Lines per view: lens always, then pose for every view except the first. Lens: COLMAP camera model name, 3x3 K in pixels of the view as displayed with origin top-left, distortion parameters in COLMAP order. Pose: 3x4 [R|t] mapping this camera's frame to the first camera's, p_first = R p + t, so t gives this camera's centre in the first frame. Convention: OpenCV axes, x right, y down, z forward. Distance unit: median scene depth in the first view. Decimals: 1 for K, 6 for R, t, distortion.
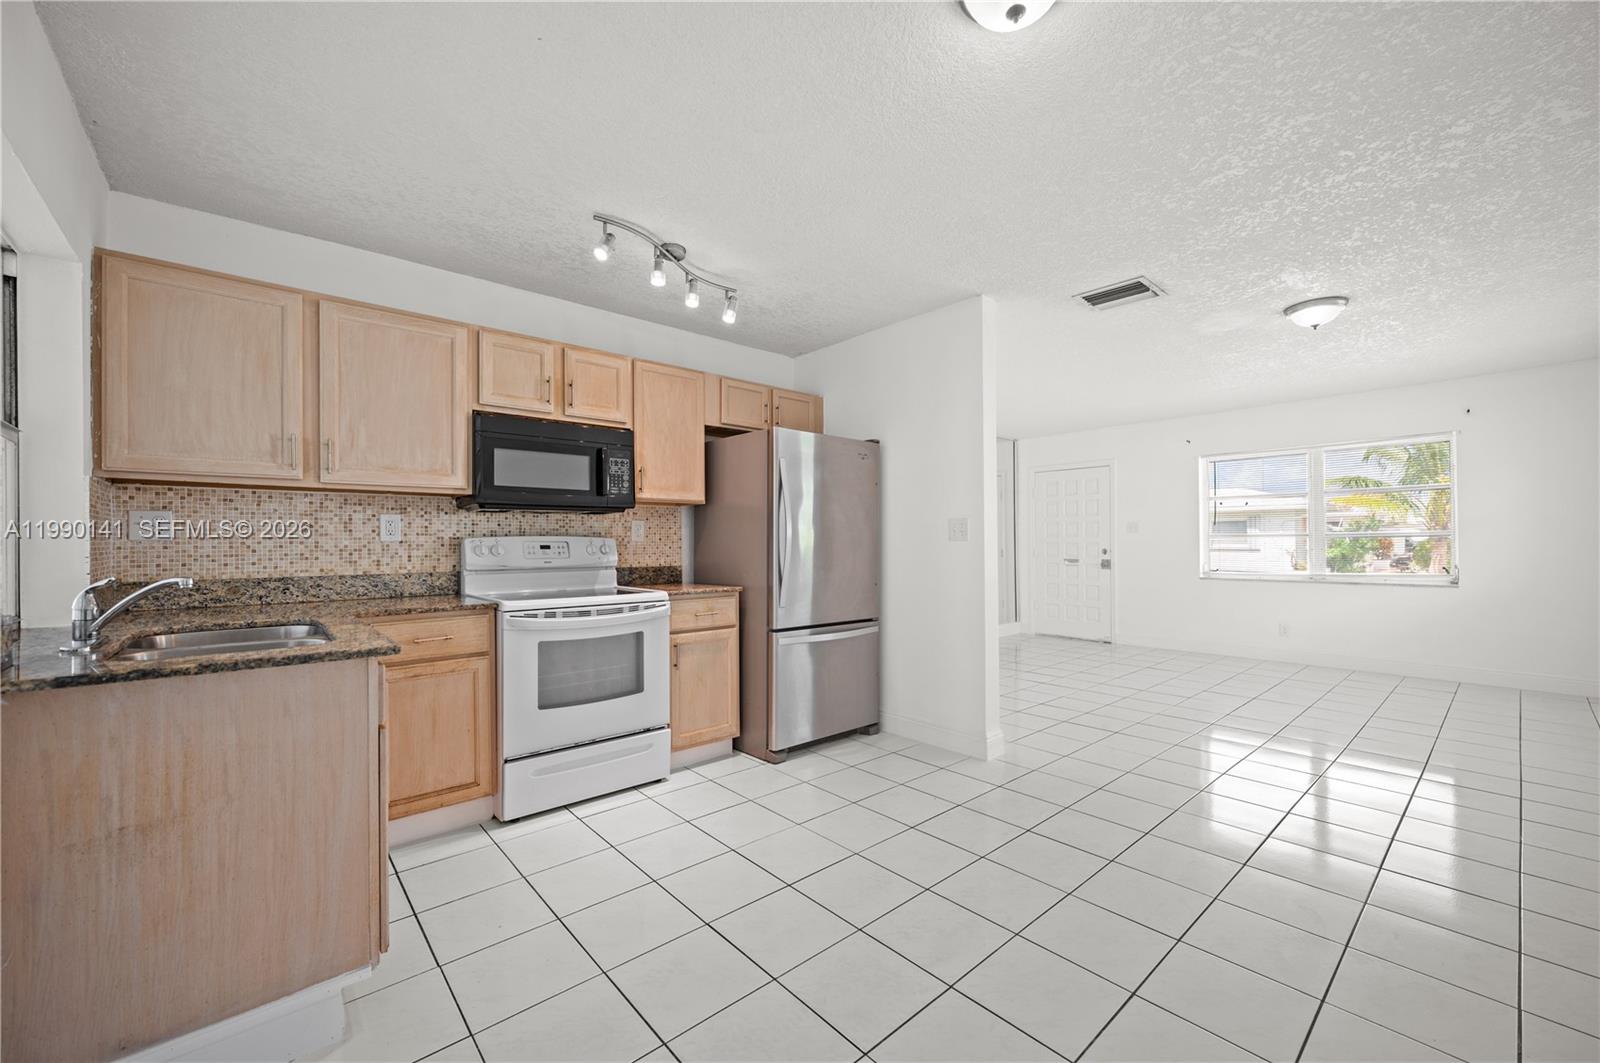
lens RADIAL K [[639.5, 0, 800.0], [0, 639.5, 539.2], [0, 0, 1]] dist [-0.000251, -0.000105]
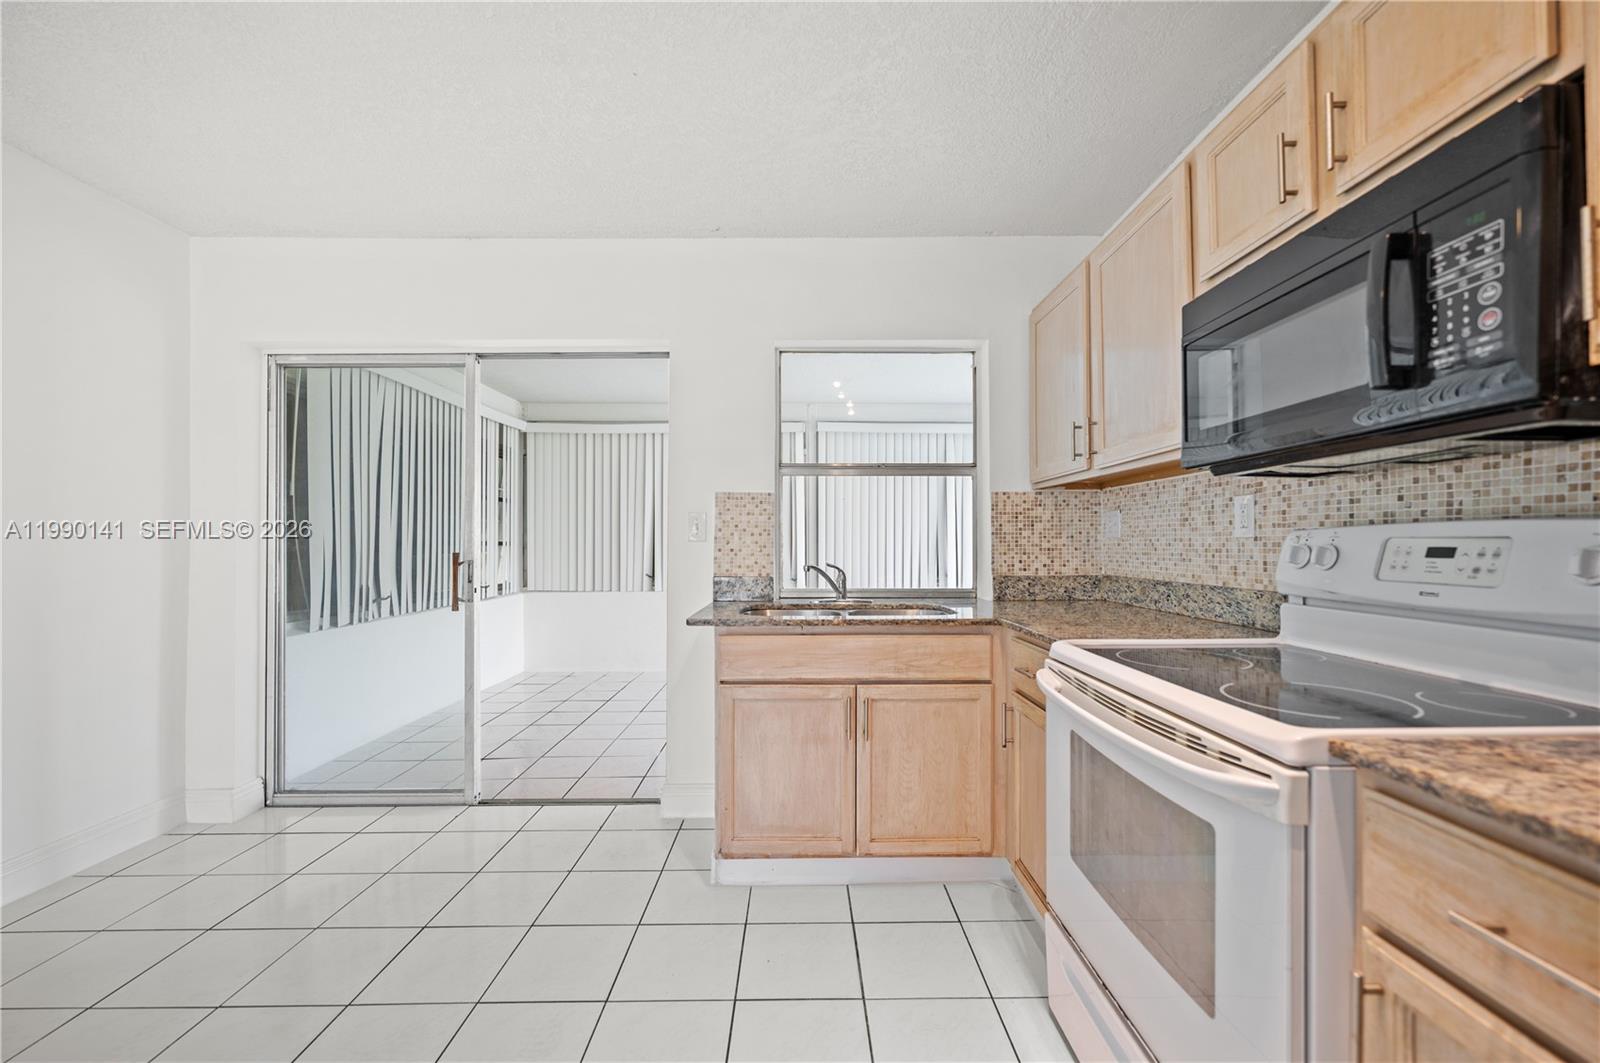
lens RADIAL K [[639.5, 0, 797.6], [0, 639.5, 540.4], [0, 0, 1]] dist [-0.000251, -0.000105]
pose [[-0.662373, 0.006047, -0.749149, 0.122353], [0.012565, 0.999916, -0.003039, 0.002301], [0.749068, -0.011427, -0.662394, 1.043888]]
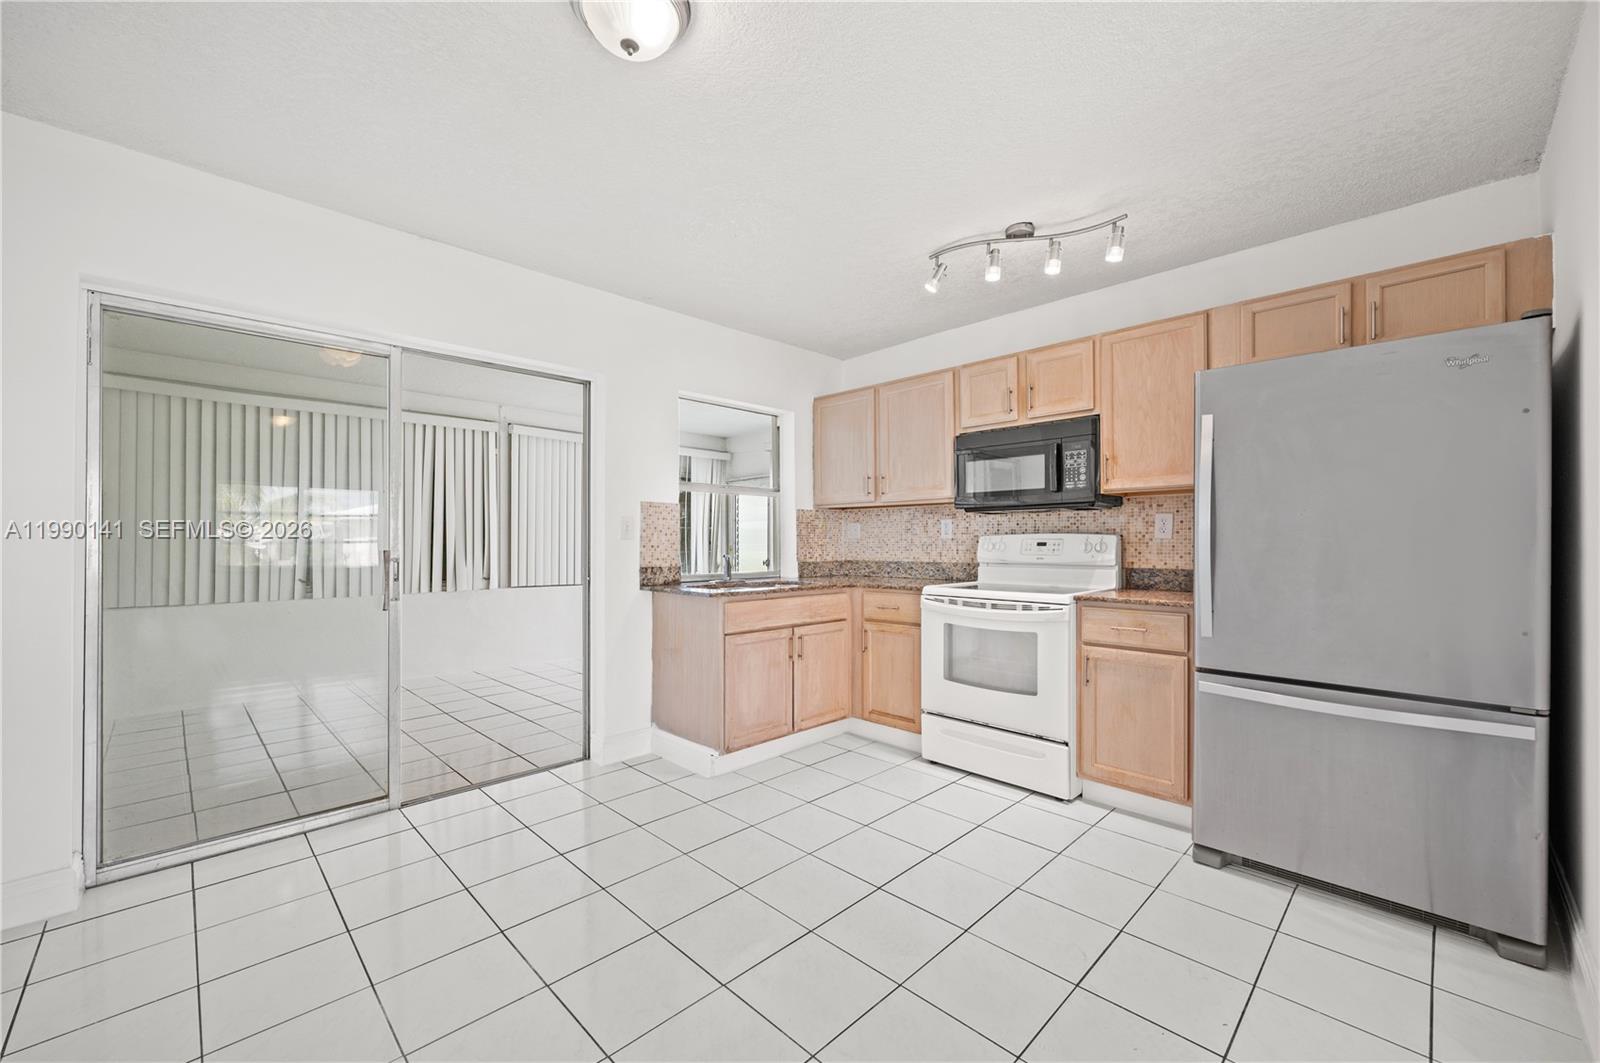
lens RADIAL K [[639.5, 0, 803.4], [0, 639.5, 539.8], [0, 0, 1]] dist [-0.000251, -0.000105]
pose [[0.055606, 0.003189, -0.998448, 0.685199], [0.008273, 0.999959, 0.003654, -0.002027], [0.998419, -0.008464, 0.055577, 0.591655]]
